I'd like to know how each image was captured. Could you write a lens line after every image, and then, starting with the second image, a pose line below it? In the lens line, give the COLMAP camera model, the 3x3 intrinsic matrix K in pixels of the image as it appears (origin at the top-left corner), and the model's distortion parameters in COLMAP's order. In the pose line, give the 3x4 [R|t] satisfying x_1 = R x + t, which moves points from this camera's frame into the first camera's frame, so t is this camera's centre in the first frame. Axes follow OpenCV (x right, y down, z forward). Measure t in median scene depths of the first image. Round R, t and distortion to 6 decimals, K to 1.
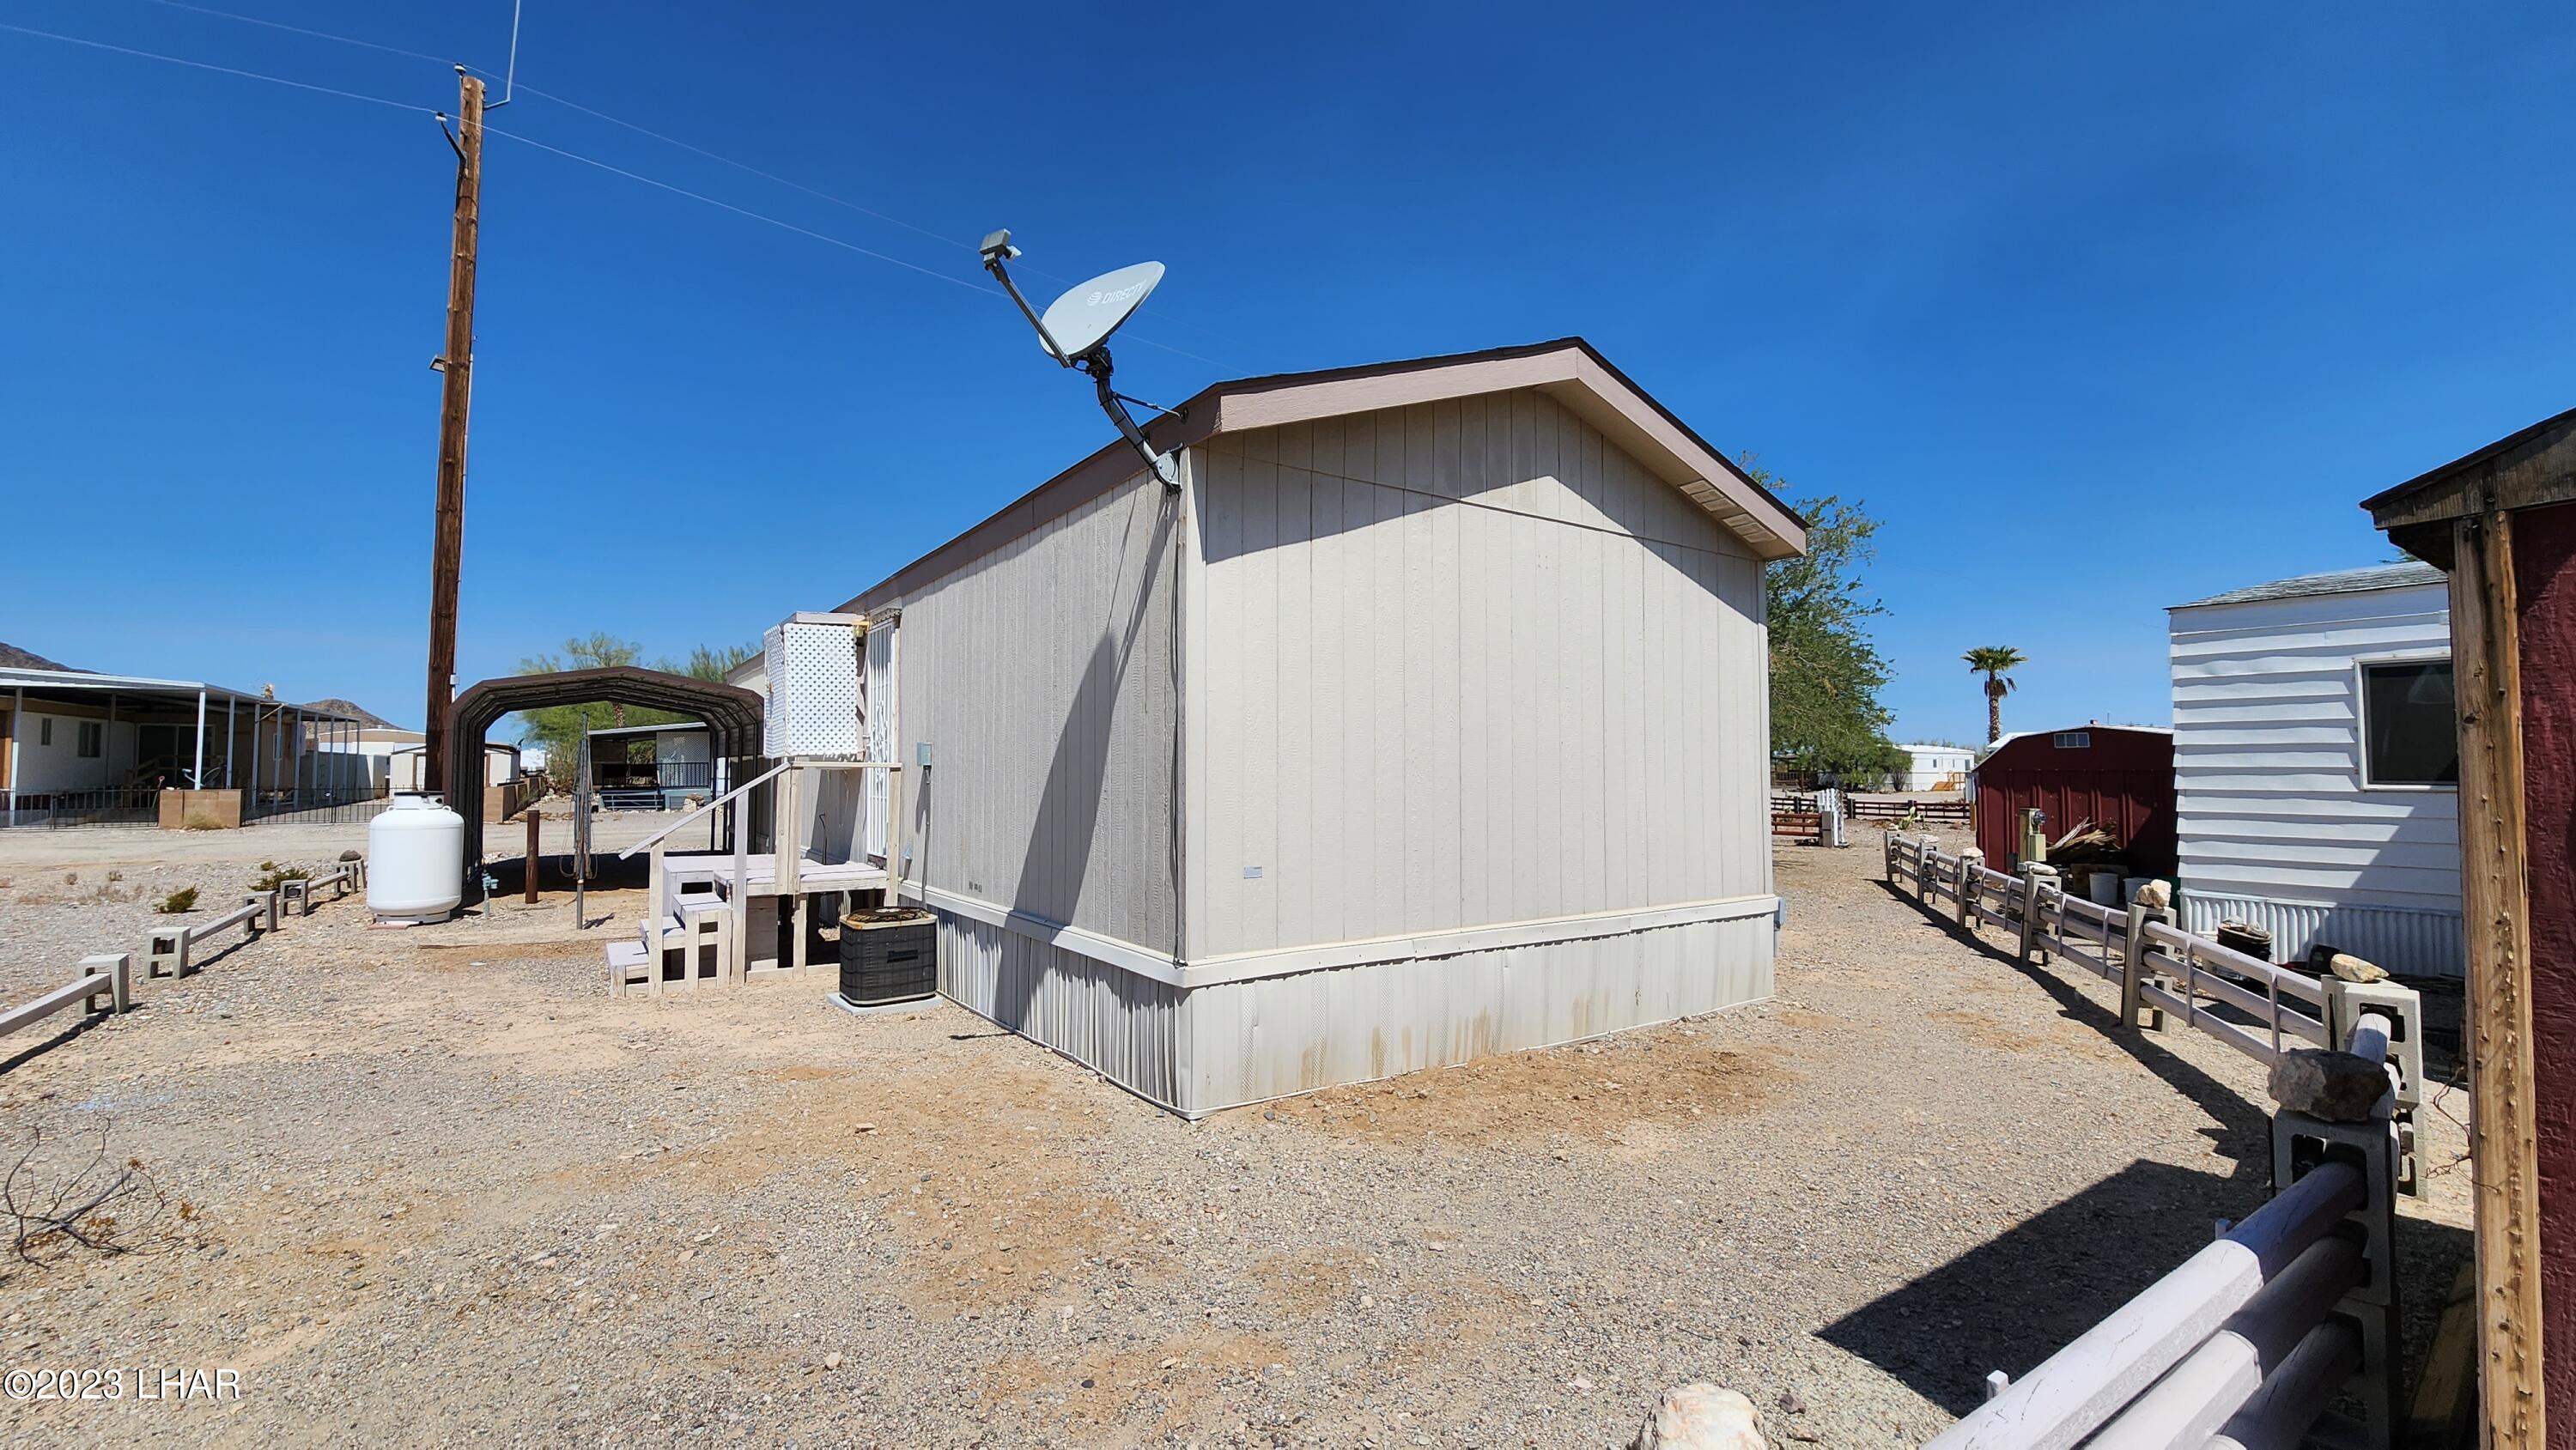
lens RADIAL K [[1054.1, 0, 1278.5], [0, 1054.1, 728.7], [0, 0, 1]] dist [0.001605, -0.001486]
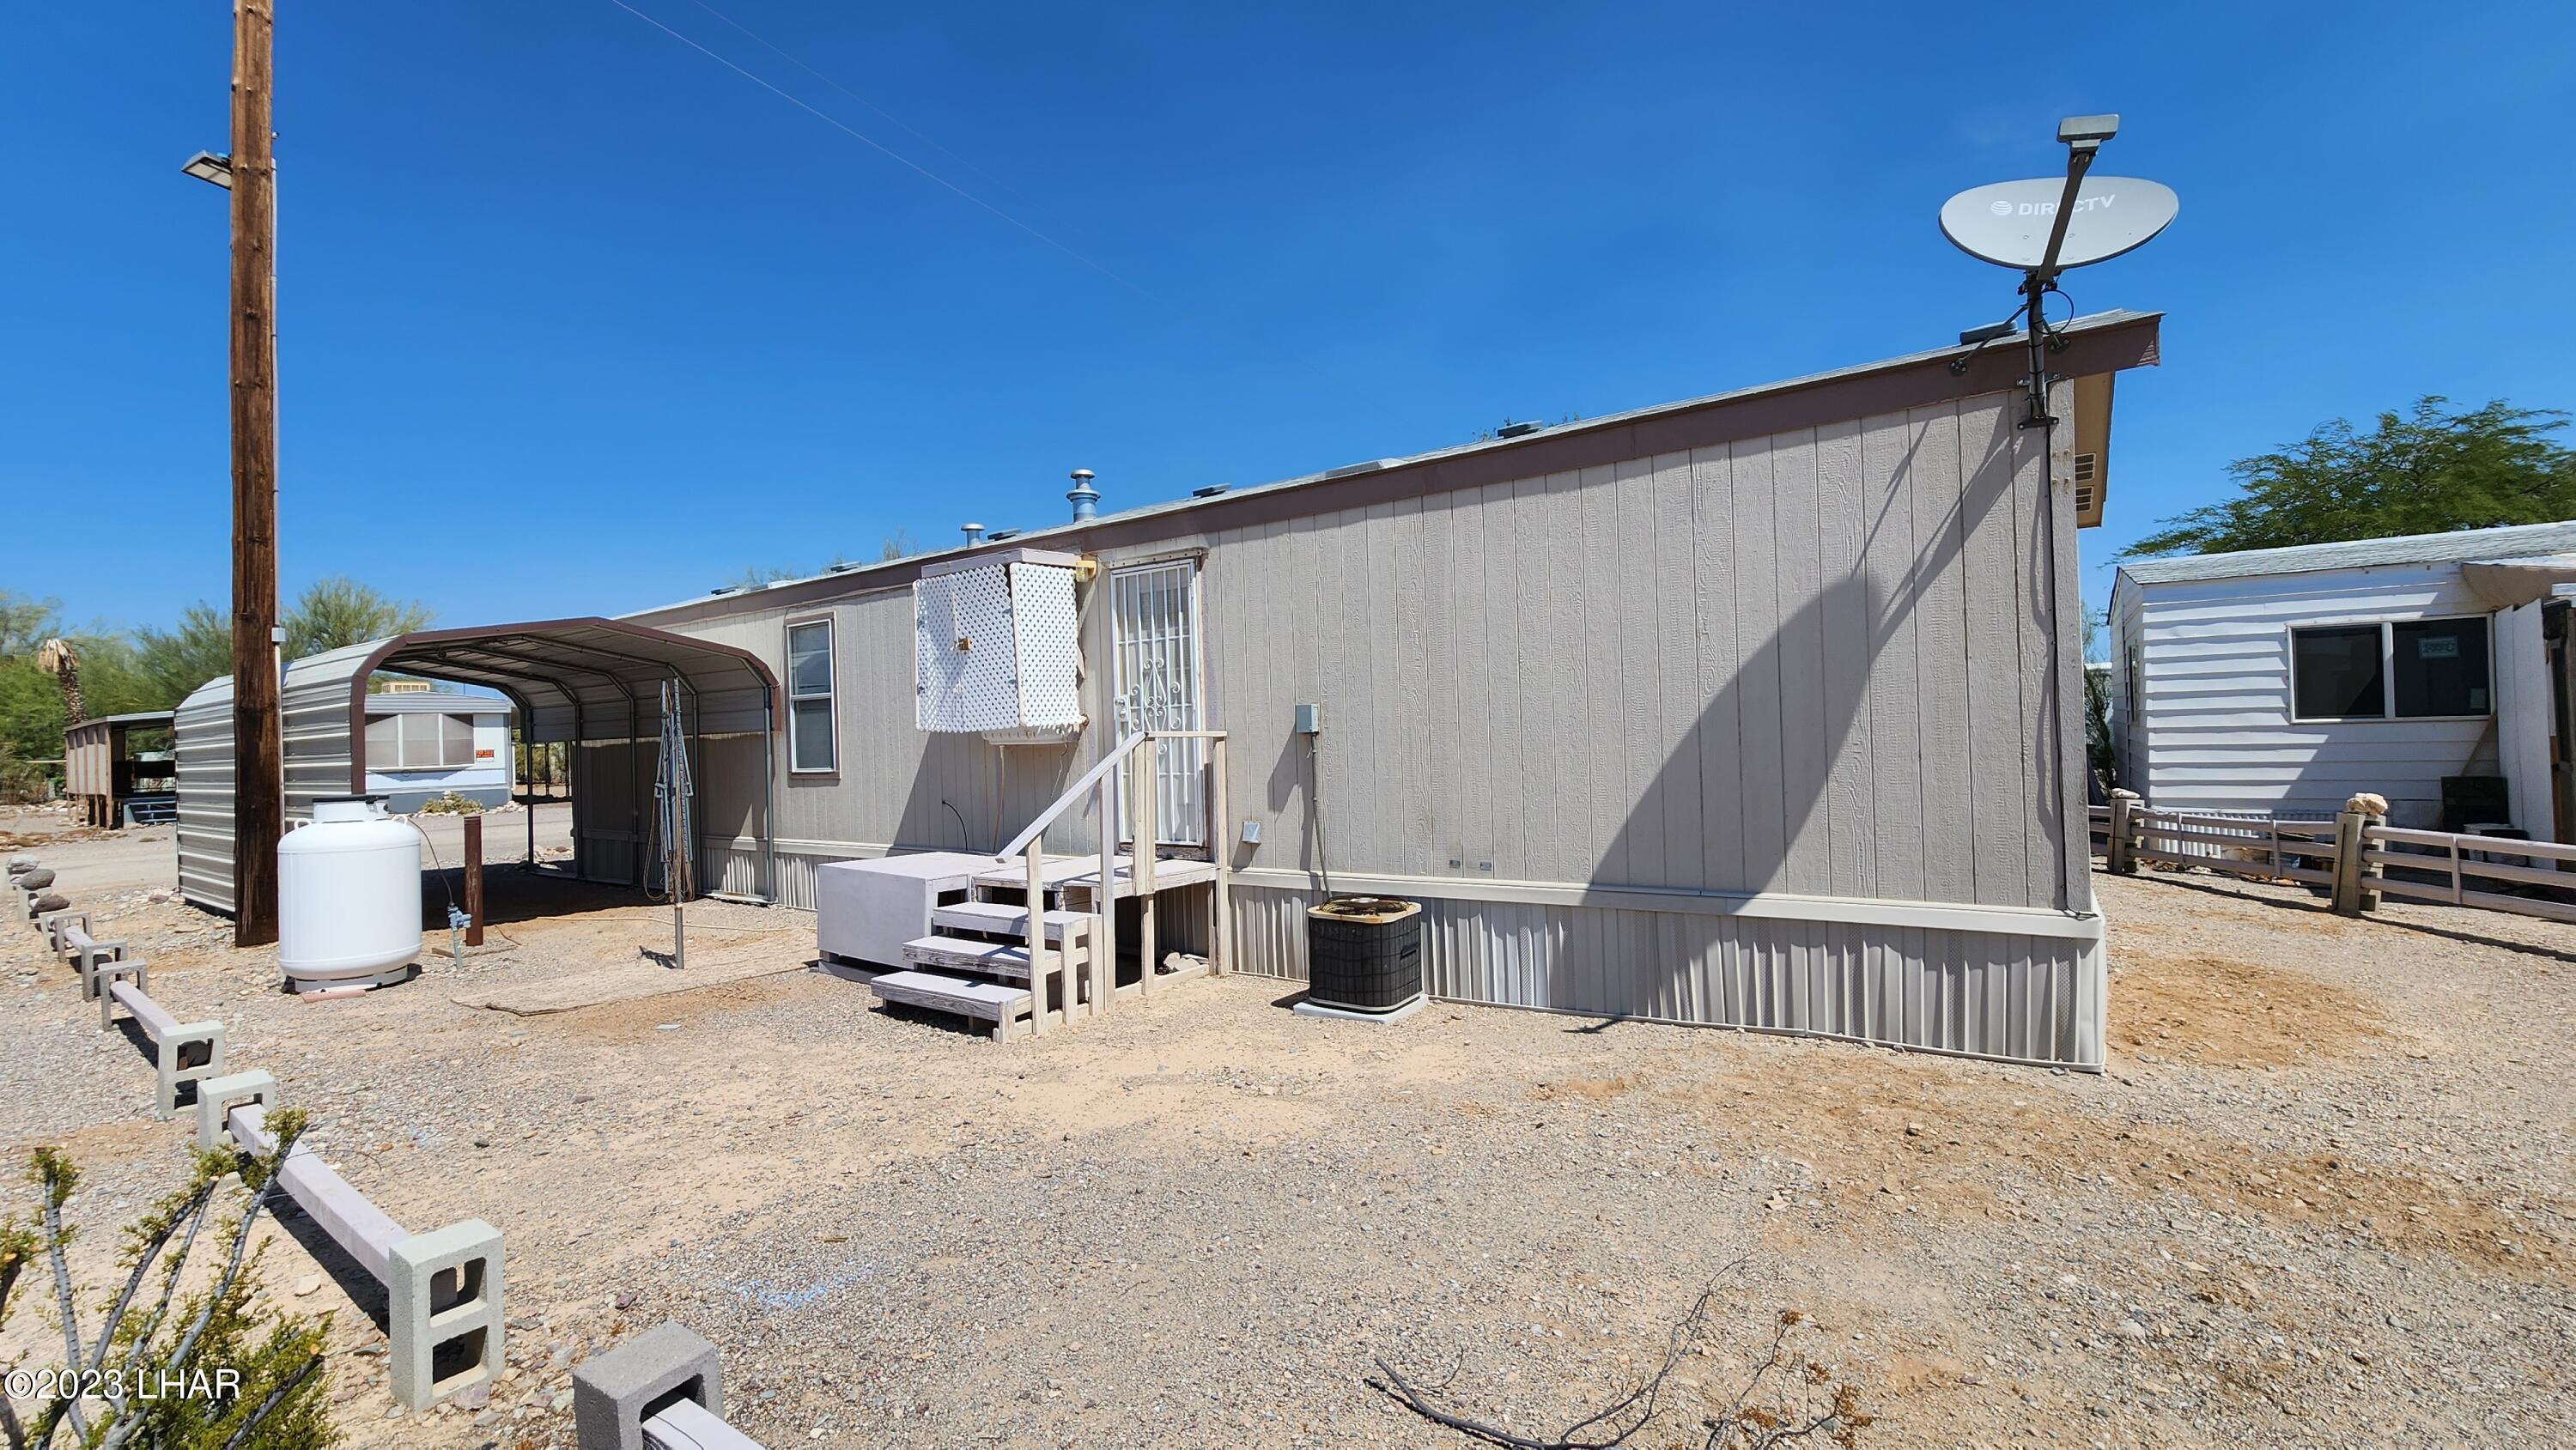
lens RADIAL K [[1054.1, 0, 1285.4], [0, 1054.1, 735.5], [0, 0, 1]] dist [0.001605, -0.001486]
pose [[0.939088, -0.026532, 0.342652, -0.614594], [0.015127, 0.999240, 0.035914, 0.006283], [-0.343345, -0.028543, 0.938776, 0.191254]]
